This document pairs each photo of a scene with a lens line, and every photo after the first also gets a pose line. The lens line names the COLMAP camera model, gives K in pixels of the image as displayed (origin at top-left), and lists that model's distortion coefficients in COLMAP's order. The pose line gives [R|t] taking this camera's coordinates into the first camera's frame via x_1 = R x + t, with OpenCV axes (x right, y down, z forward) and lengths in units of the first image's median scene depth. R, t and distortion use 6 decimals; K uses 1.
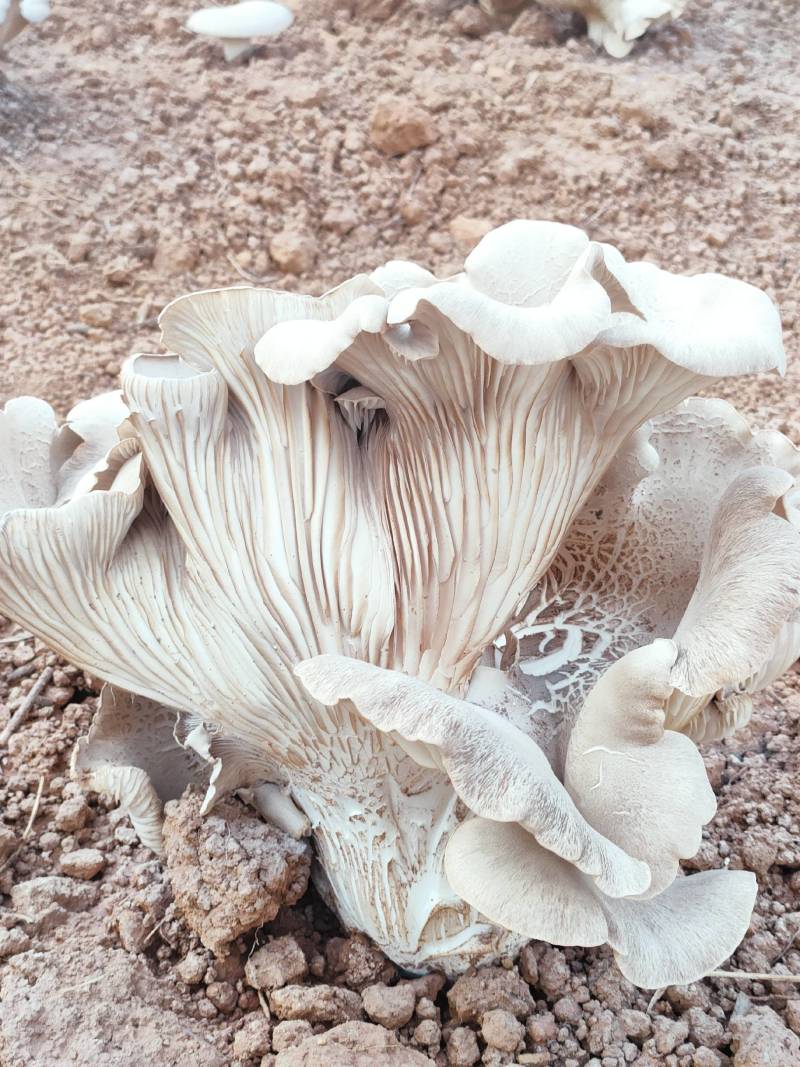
lens RADIAL K [[1635.0, 0, 400.0], [0, 1635.0, 533.5], [0, 0, 1]] dist [0.018844, 0.046806]
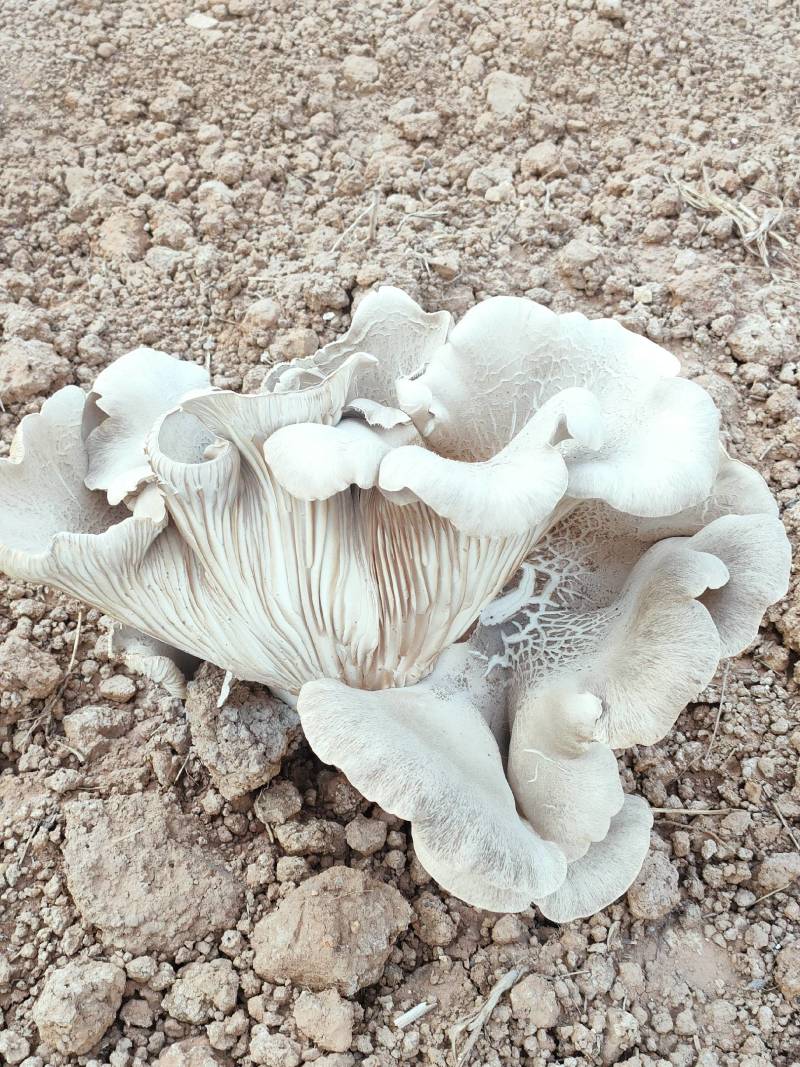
lens RADIAL K [[1635.0, 0, 400.0], [0, 1635.0, 533.5], [0, 0, 1]] dist [0.018844, 0.046806]
pose [[0.999467, 0.025945, 0.019789, -0.011834], [-0.031846, 0.907806, 0.418181, -0.468194], [-0.007114, -0.418588, 0.908148, -0.069872]]
